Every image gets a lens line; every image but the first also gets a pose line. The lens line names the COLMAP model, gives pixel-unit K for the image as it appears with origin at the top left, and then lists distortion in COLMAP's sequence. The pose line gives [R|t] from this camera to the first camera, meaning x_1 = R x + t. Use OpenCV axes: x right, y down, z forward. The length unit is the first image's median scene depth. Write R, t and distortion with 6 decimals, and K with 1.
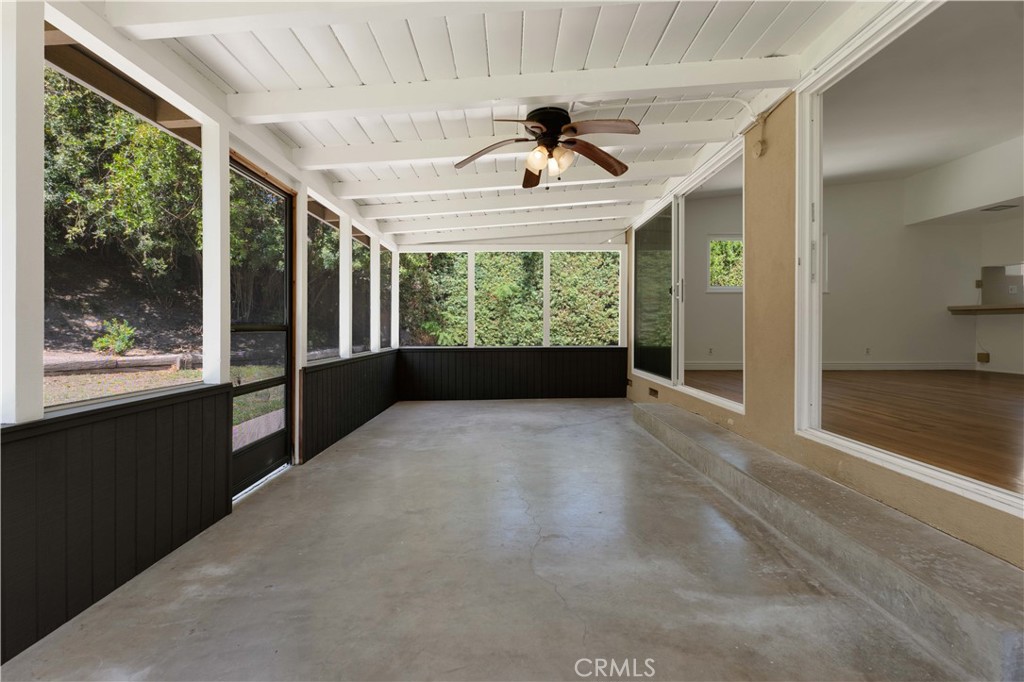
lens RADIAL K [[464.8, 0, 510.3], [0, 464.8, 326.1], [0, 0, 1]] dist [0.001324, 0.000521]
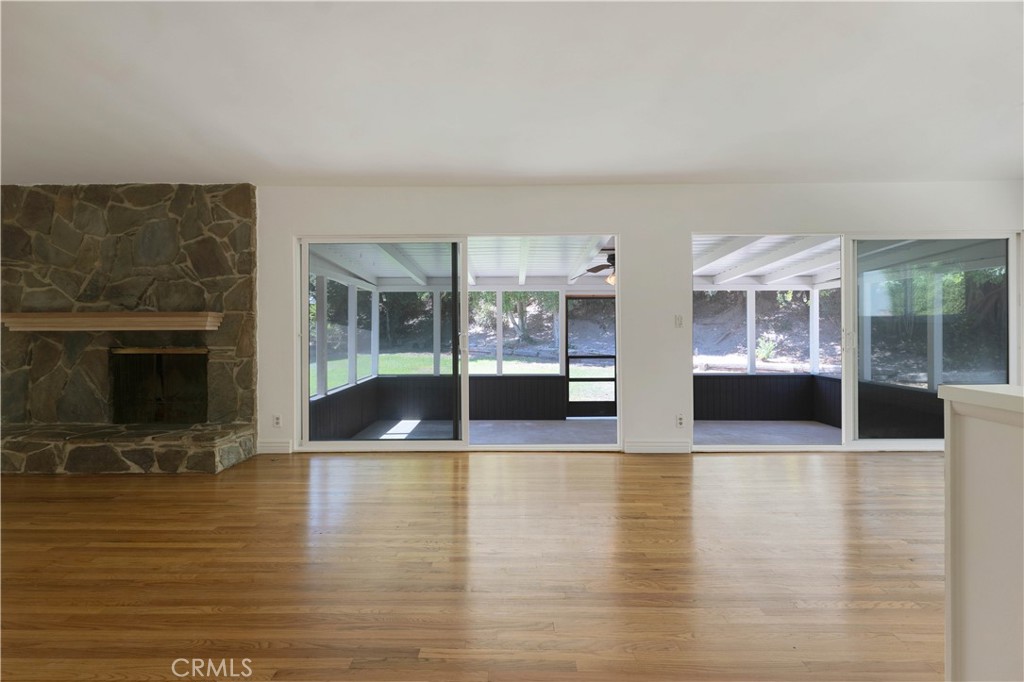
lens RADIAL K [[464.8, 0, 502.8], [0, 464.8, 324.7], [0, 0, 1]] dist [0.001324, 0.000521]
pose [[-0.026127, -0.002174, -0.999656, 0.675339], [0.006418, 0.999977, -0.002343, -0.056670], [0.999638, -0.006477, -0.026112, 0.196255]]
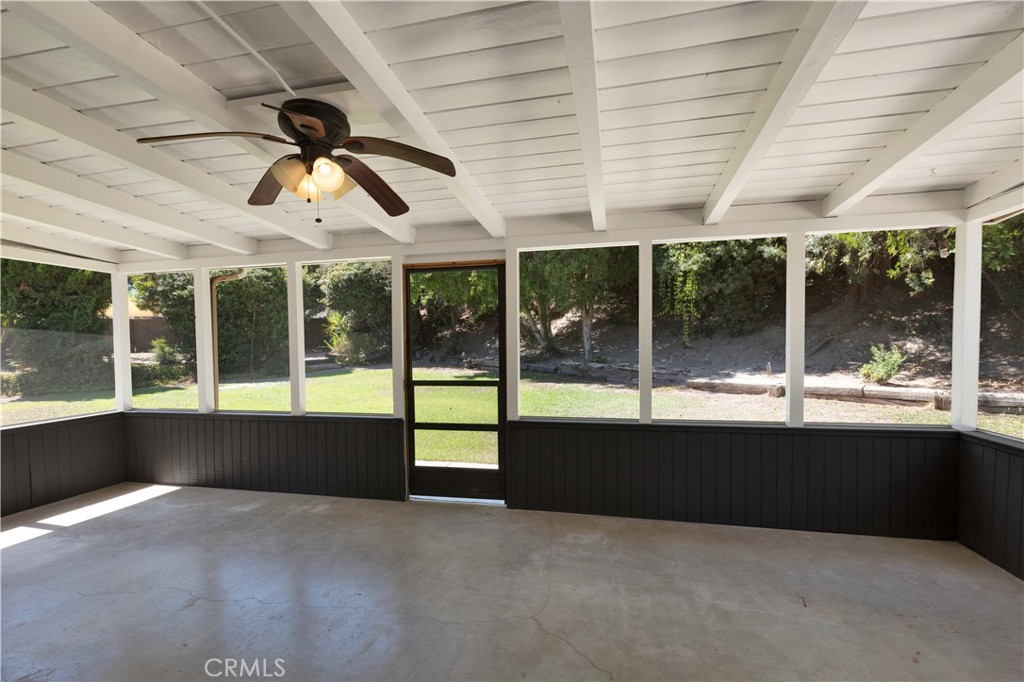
lens RADIAL K [[464.8, 0, 506.2], [0, 464.8, 354.0], [0, 0, 1]] dist [0.001324, 0.000521]
pose [[-0.234424, 0.033348, -0.971562, 0.234026], [0.017770, 0.999391, 0.030016, -0.038349], [0.971972, -0.010228, -0.234874, 0.487552]]
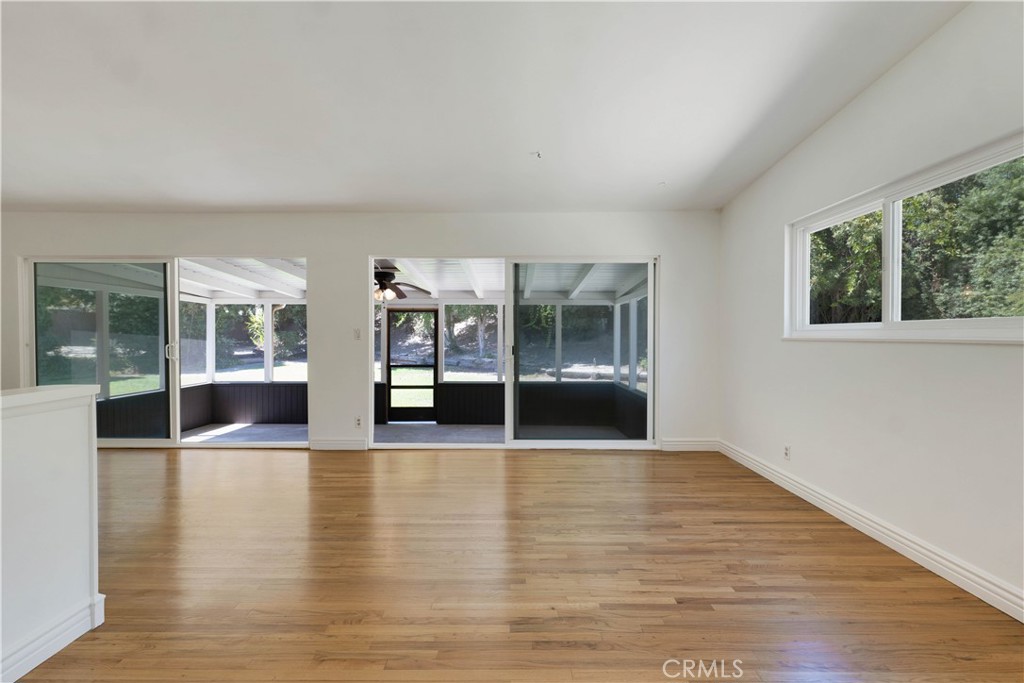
lens RADIAL K [[464.8, 0, 506.3], [0, 464.8, 344.9], [0, 0, 1]] dist [0.001324, 0.000521]
pose [[-0.020607, 0.020485, -0.999578, 0.729479], [0.001406, 0.999790, 0.020460, -0.058471], [0.999787, -0.000984, -0.020631, 0.540874]]
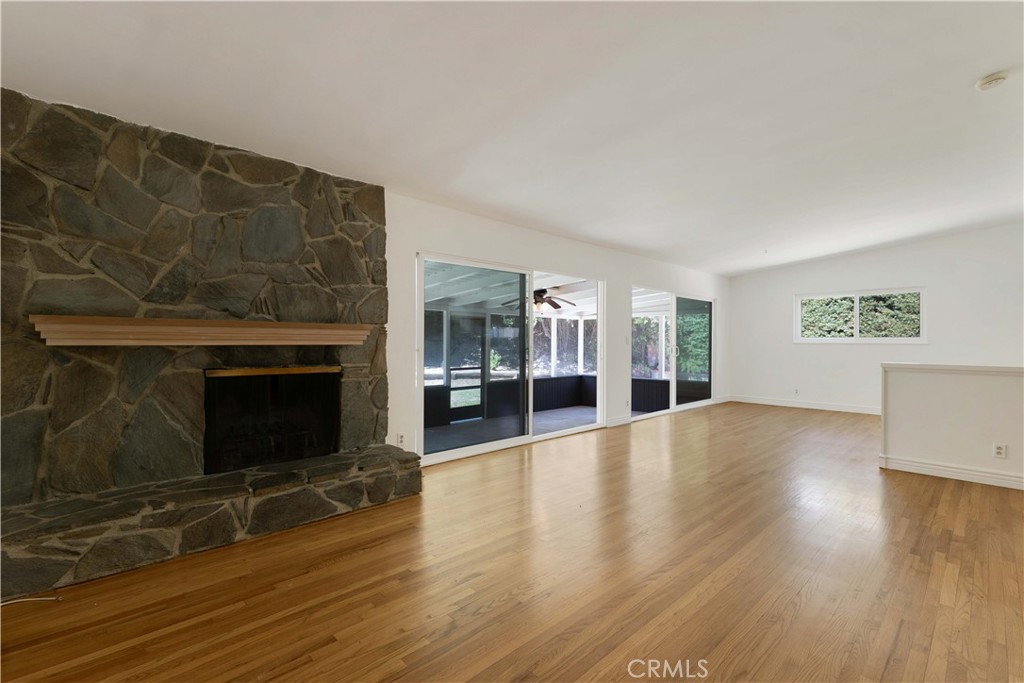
lens RADIAL K [[464.8, 0, 505.4], [0, 464.8, 340.6], [0, 0, 1]] dist [0.001324, 0.000521]
pose [[0.681894, 0.001391, -0.731450, 0.610386], [-0.002933, 0.999995, -0.000832, -0.058058], [0.731445, 0.002713, 0.681895, -0.284815]]
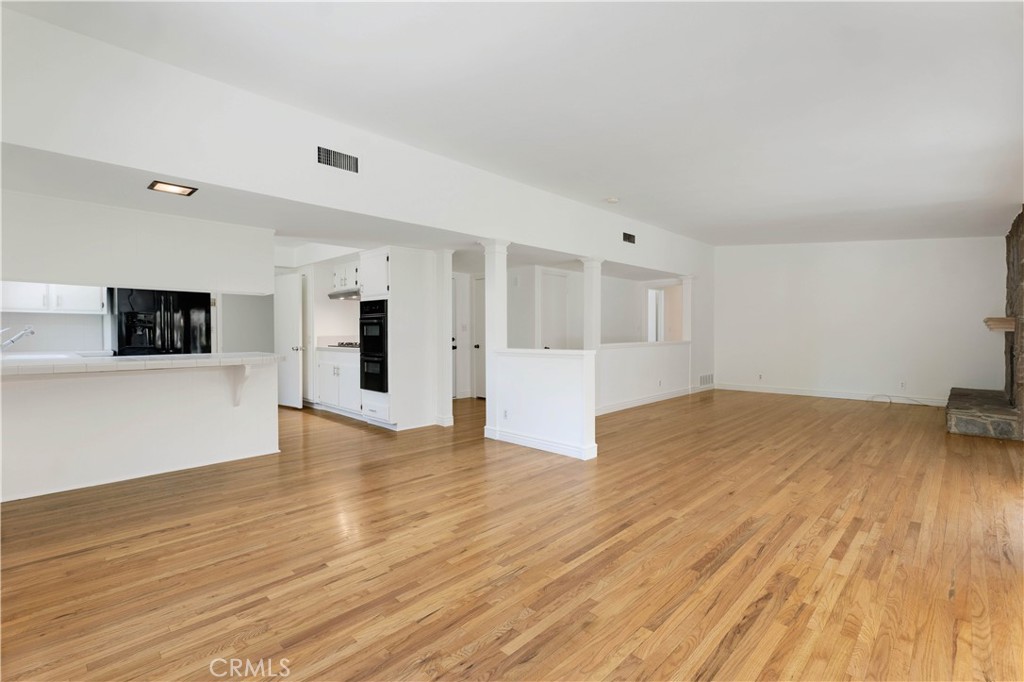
lens RADIAL K [[464.8, 0, 513.5], [0, 464.8, 338.2], [0, 0, 1]] dist [0.001324, 0.000521]
pose [[-0.709626, -0.007352, 0.704541, 0.255801], [0.002497, 0.999913, 0.012950, -0.055022], [-0.704575, 0.010949, -0.709546, 0.724810]]
